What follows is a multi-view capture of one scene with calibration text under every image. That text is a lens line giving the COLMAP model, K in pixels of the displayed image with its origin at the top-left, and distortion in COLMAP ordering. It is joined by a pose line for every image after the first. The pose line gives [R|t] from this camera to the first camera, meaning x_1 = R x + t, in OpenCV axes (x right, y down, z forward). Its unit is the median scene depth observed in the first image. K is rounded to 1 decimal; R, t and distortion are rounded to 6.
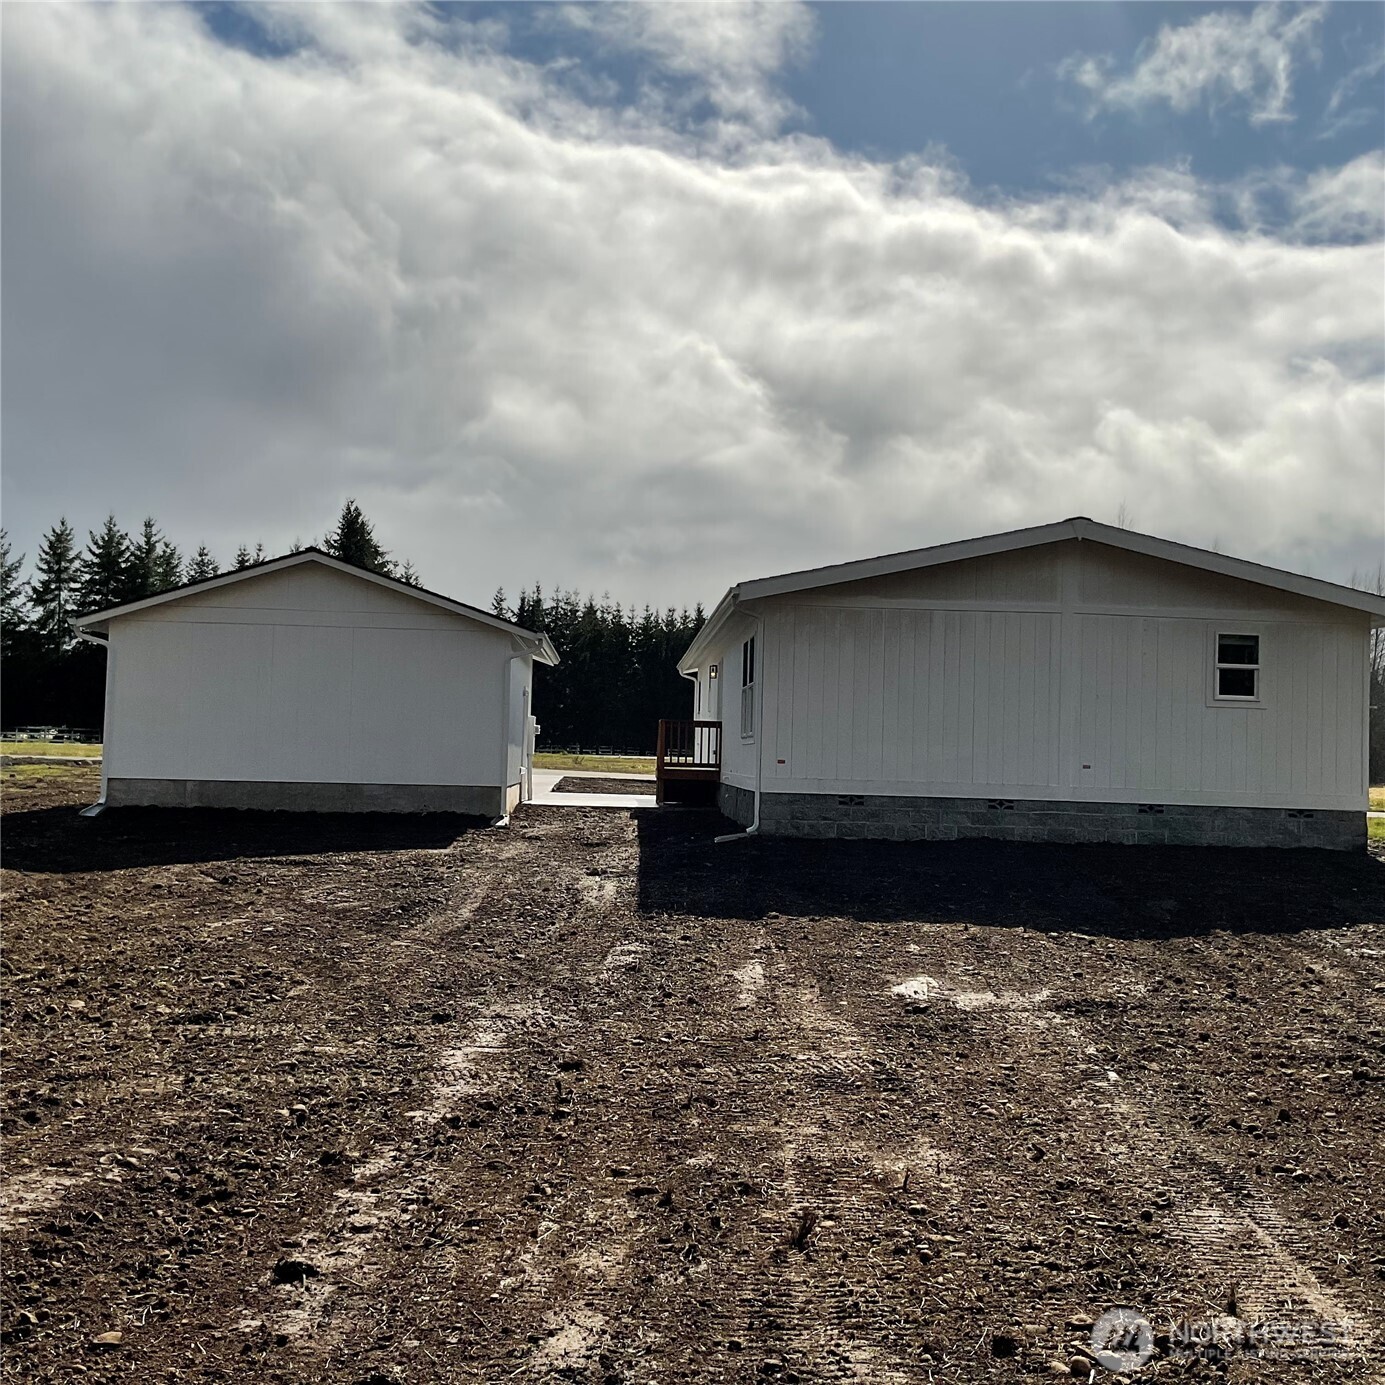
lens RADIAL K [[1578.5, 0, 692.5], [0, 1578.5, 724.3], [0, 0, 1]] dist [0.071326, -0.011201]
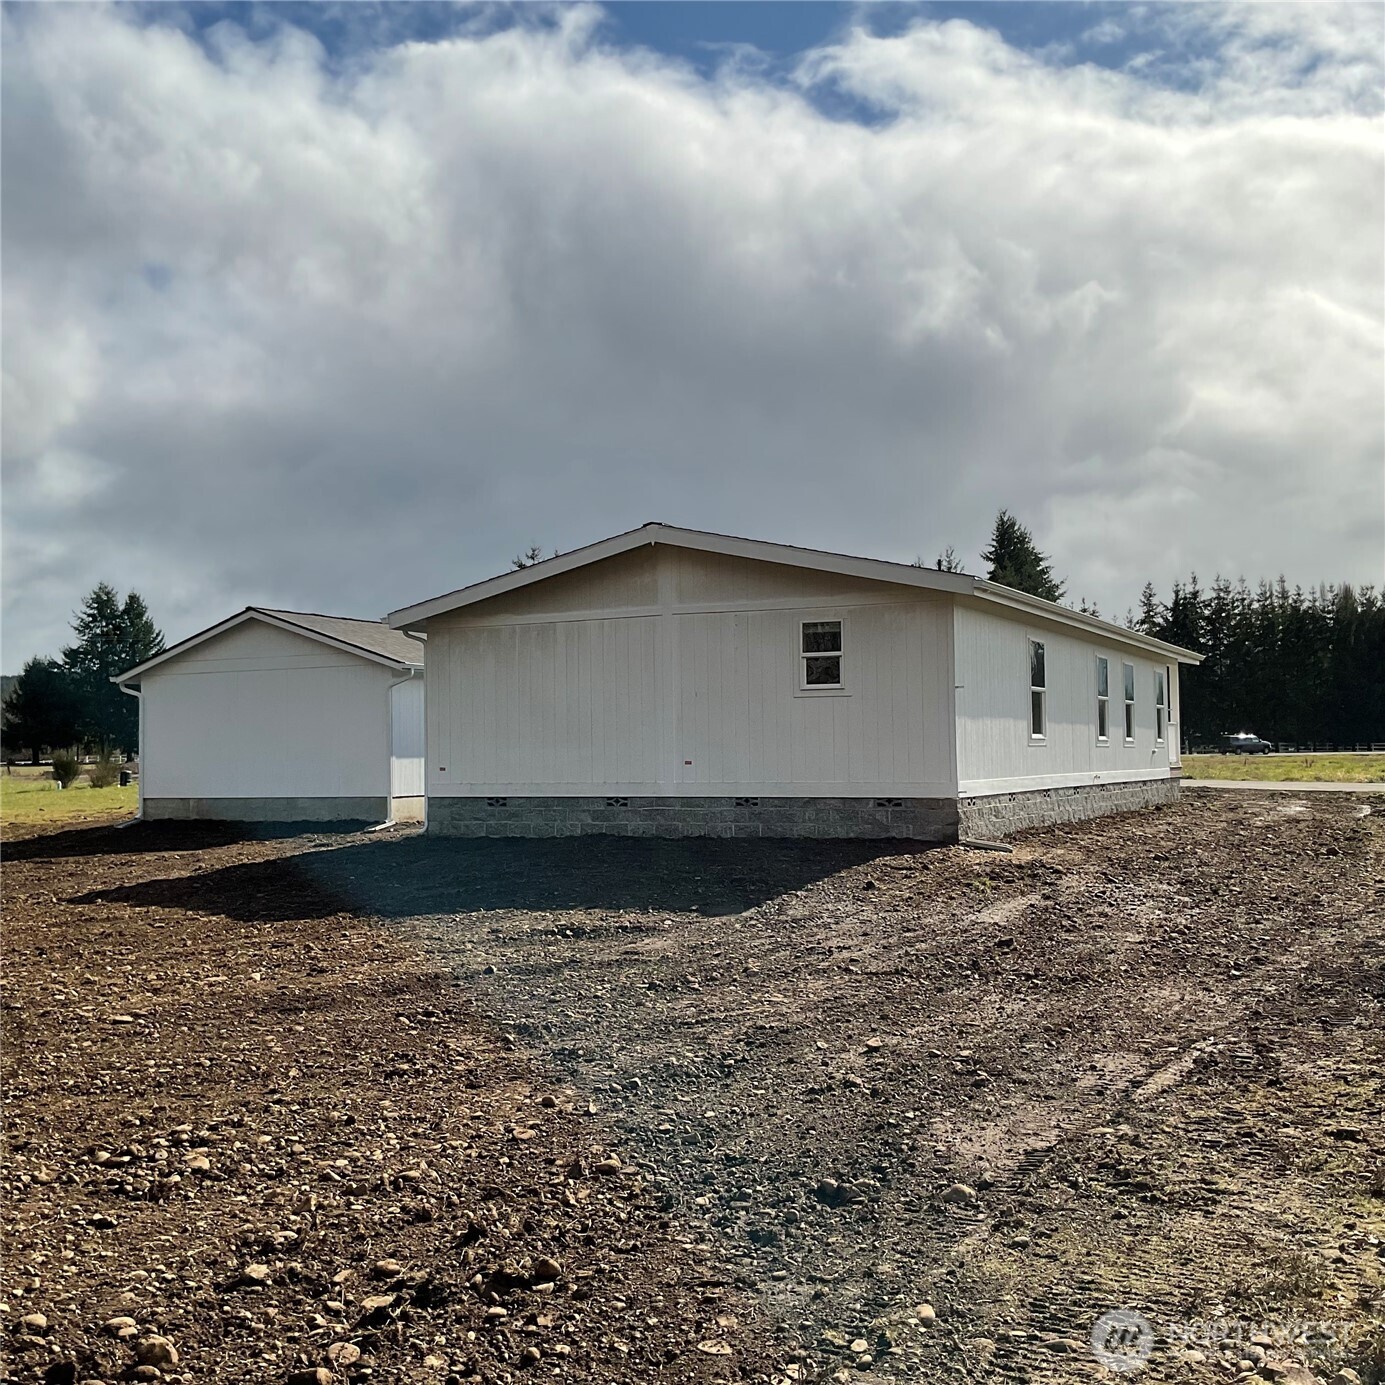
lens RADIAL K [[1524.2, 0, 692.5], [0, 1524.2, 692.5], [0, 0, 1]] dist [0.105006, -0.172301]
pose [[0.885031, -0.059482, -0.461716, 0.706232], [0.048971, 0.998196, -0.034725, 0.015802], [0.462948, 0.008122, 0.886348, 0.125509]]
